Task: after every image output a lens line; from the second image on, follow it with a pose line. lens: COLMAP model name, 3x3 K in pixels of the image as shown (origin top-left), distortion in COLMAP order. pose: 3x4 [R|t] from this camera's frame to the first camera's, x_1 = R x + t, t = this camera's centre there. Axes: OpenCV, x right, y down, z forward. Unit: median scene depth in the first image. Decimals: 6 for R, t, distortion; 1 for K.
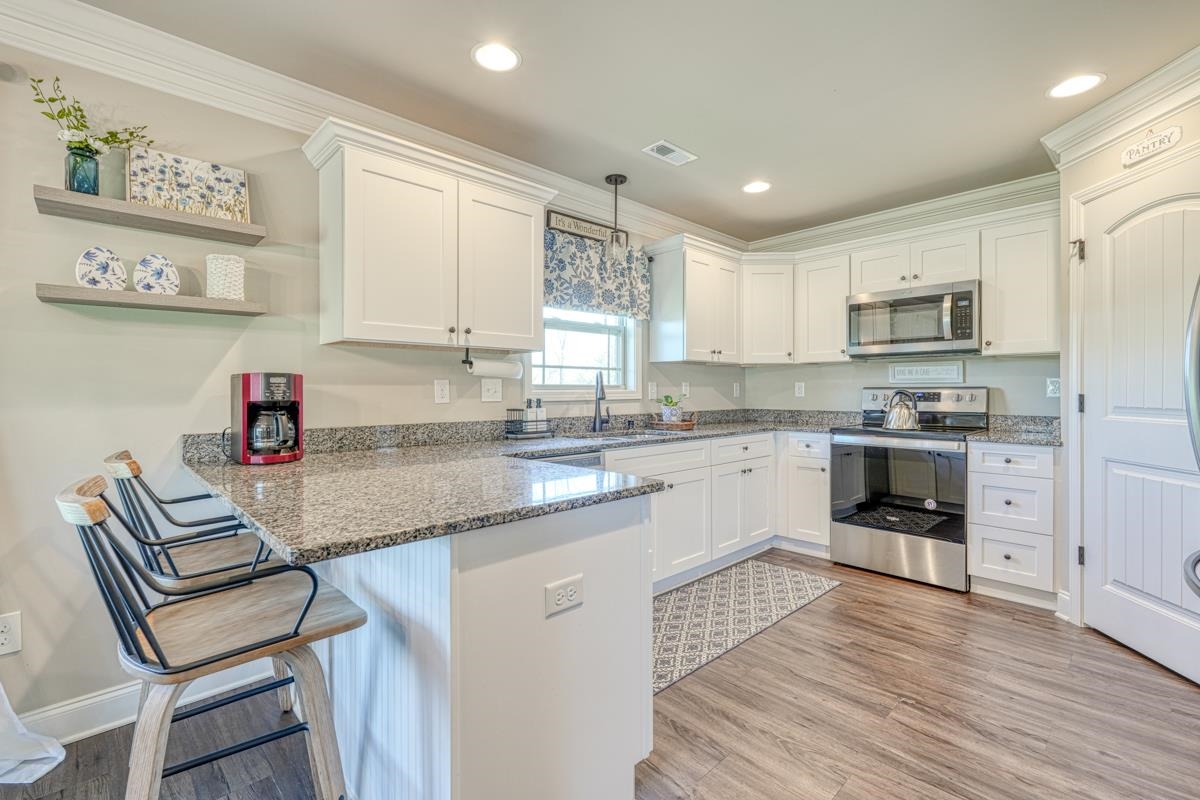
lens RADIAL K [[526.4, 0, 604.6], [0, 526.4, 393.2], [0, 0, 1]] dist [0.005670, -0.000596]
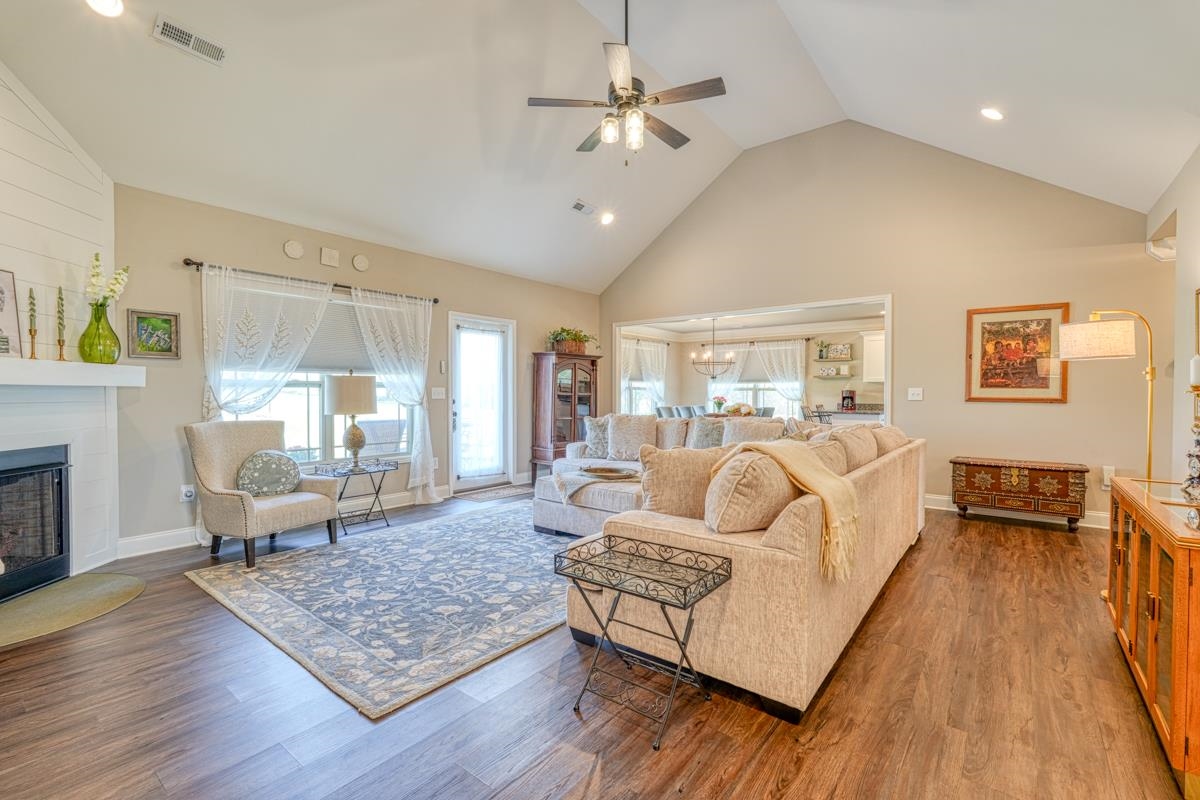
lens RADIAL K [[526.4, 0, 597.3], [0, 526.4, 399.2], [0, 0, 1]] dist [0.005670, -0.000596]
pose [[0.128069, 0.014767, -0.991655, 2.493926], [-0.007937, 0.999872, 0.013865, -0.005304], [0.991733, 0.006096, 0.128170, -1.202987]]
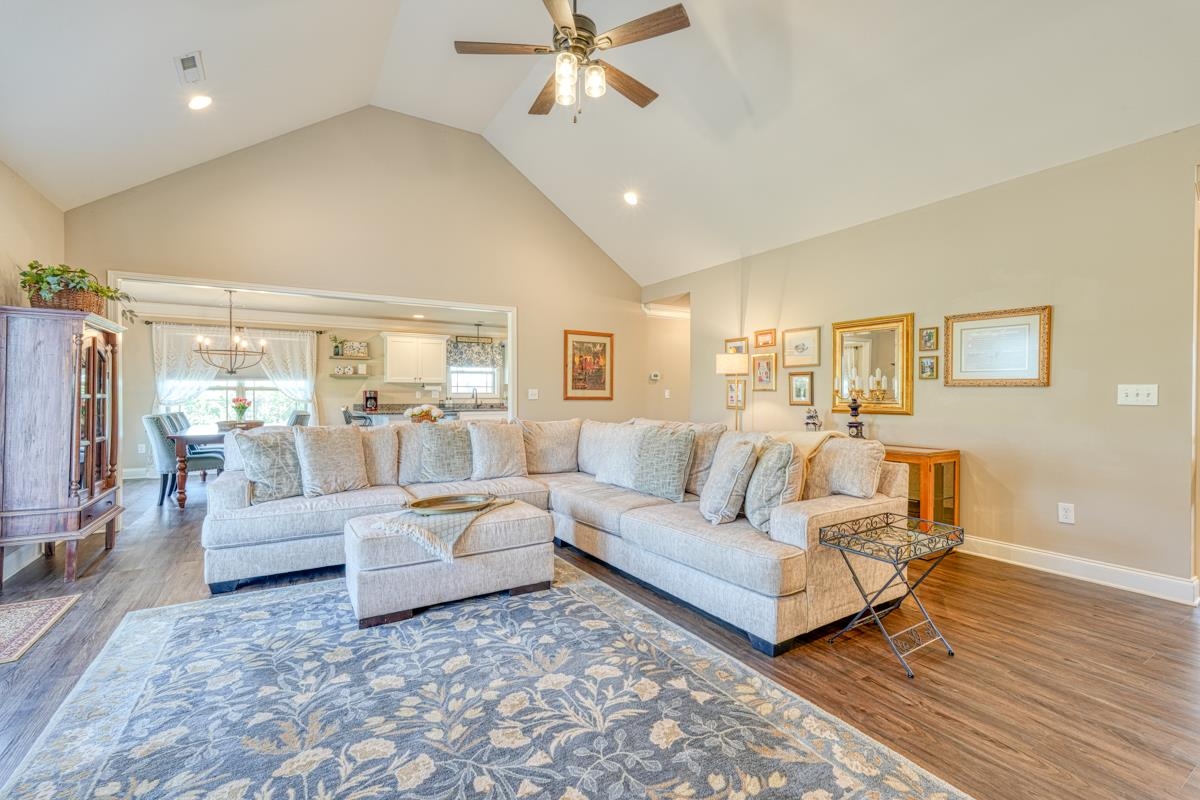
lens RADIAL K [[526.4, 0, 604.6], [0, 526.4, 398.0], [0, 0, 1]] dist [0.005670, -0.000596]
pose [[0.976541, 0.004535, -0.215284, 1.536925], [-0.003830, 0.999986, 0.003691, 0.000141], [0.215298, -0.002780, 0.976544, -1.993071]]
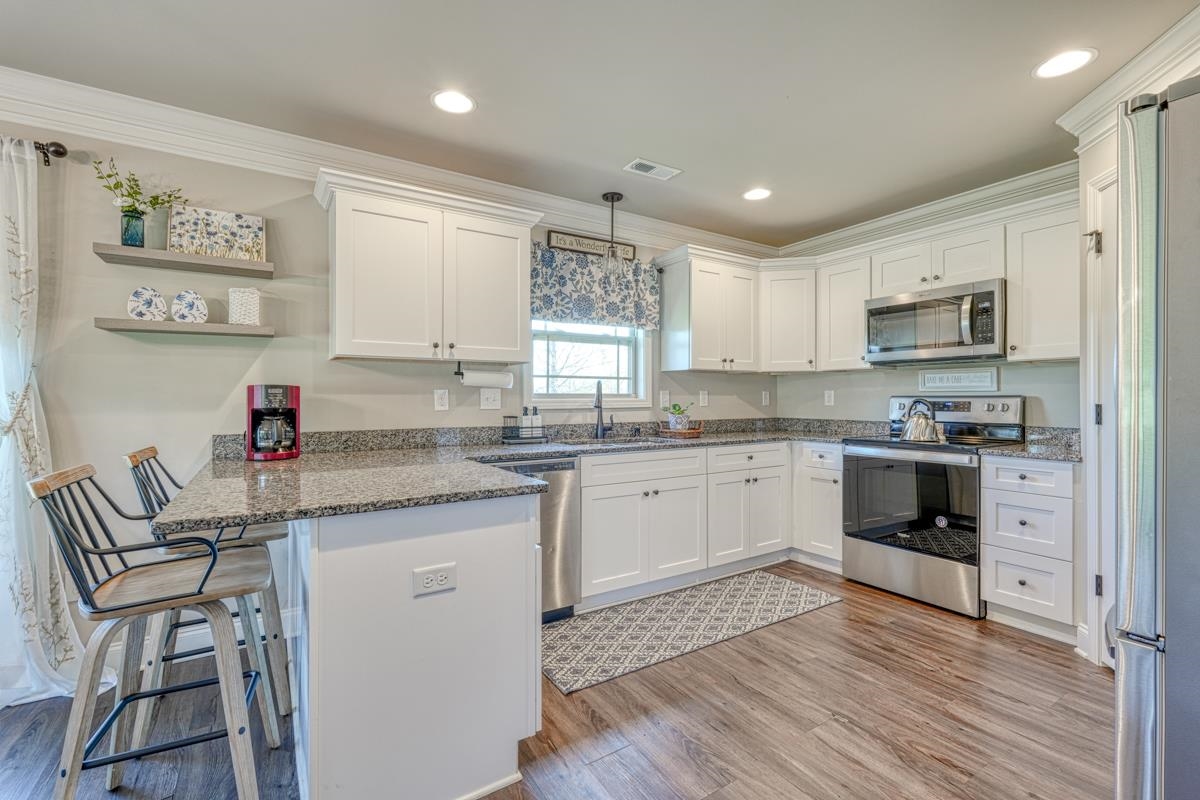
lens RADIAL K [[526.4, 0, 610.7], [0, 526.4, 398.8], [0, 0, 1]] dist [0.005670, -0.000596]
pose [[0.982654, 0.001036, -0.185447, 0.235583], [-0.001559, 0.999995, -0.002676, -0.003352], [0.185444, 0.002918, 0.982651, -0.026351]]
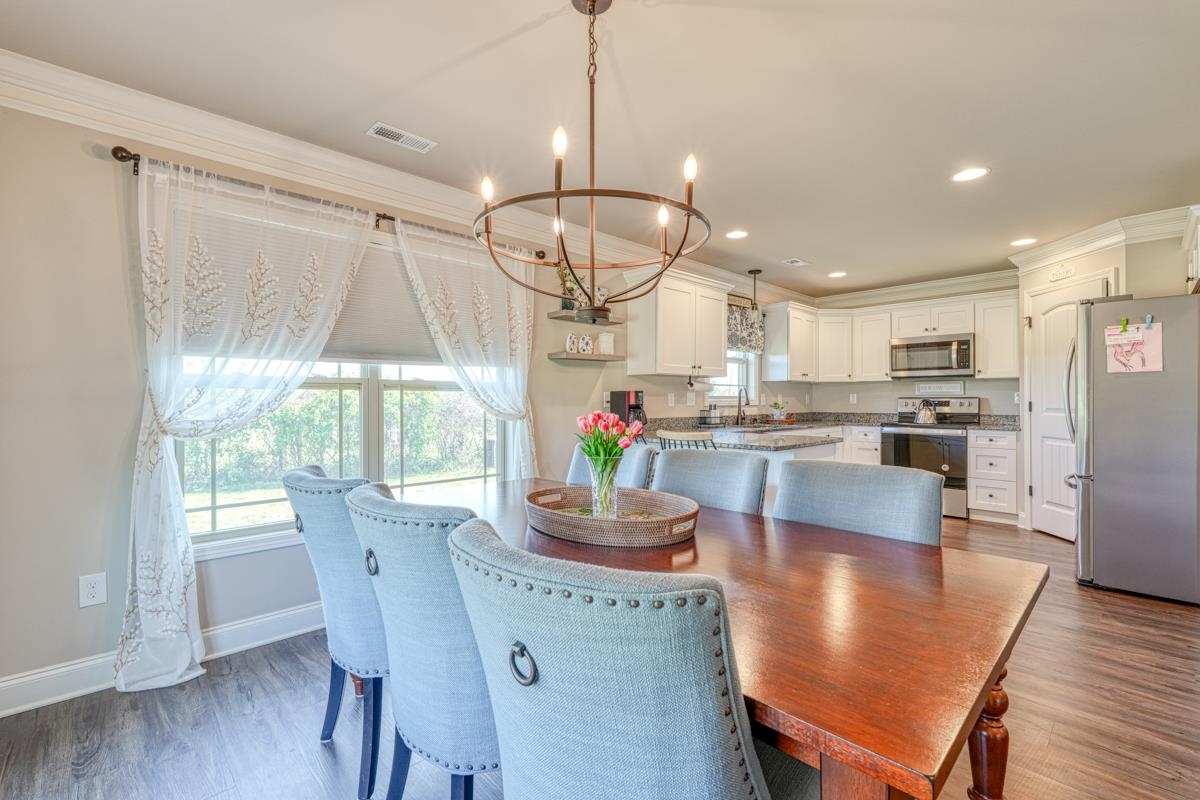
lens RADIAL K [[526.4, 0, 605.2], [0, 526.4, 398.5], [0, 0, 1]] dist [0.005670, -0.000596]
pose [[0.999901, 0.000210, 0.014102, -0.524185], [-0.000126, 0.999982, -0.005942, 0.001748], [-0.014103, 0.005940, 0.999883, -0.712802]]
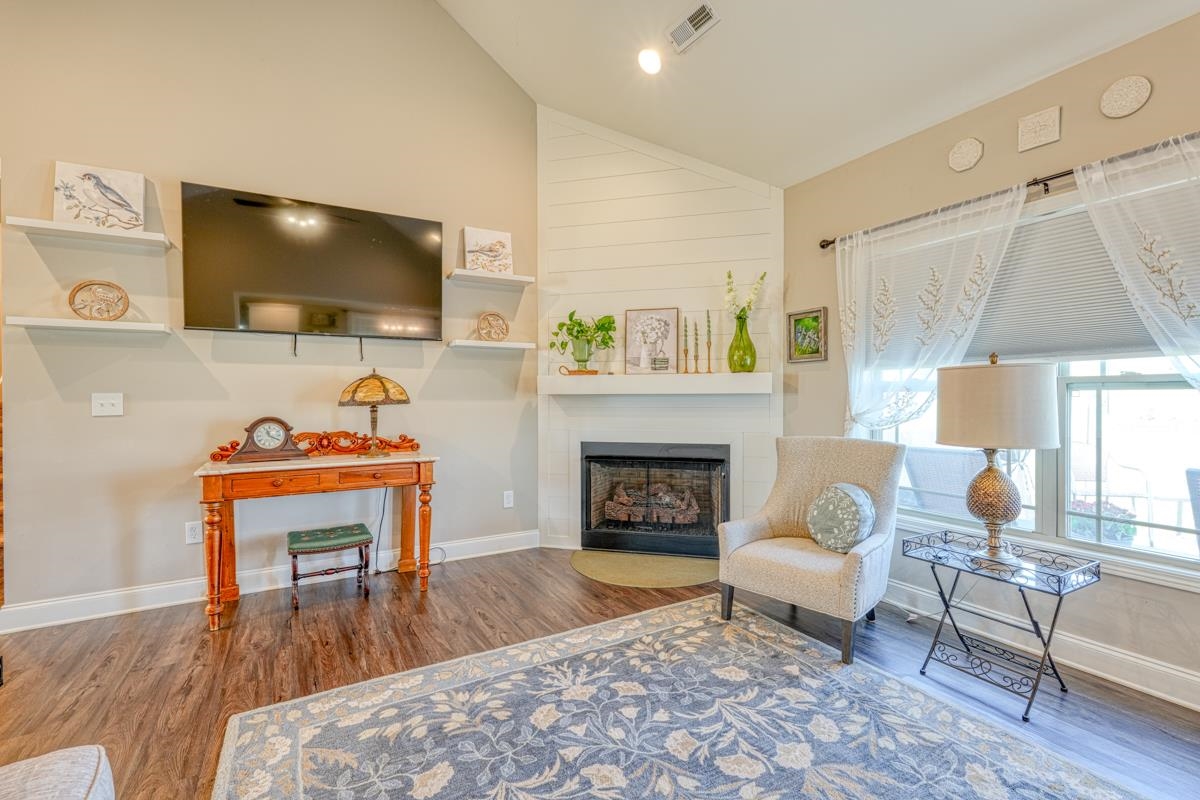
lens RADIAL K [[526.4, 0, 604.6], [0, 526.4, 397.9], [0, 0, 1]] dist [0.005670, -0.000596]
pose [[-0.971672, 0.005195, 0.236275, 1.150006], [0.008239, 0.999895, 0.011895, -0.016818], [-0.236188, 0.013505, -0.971614, -0.838052]]
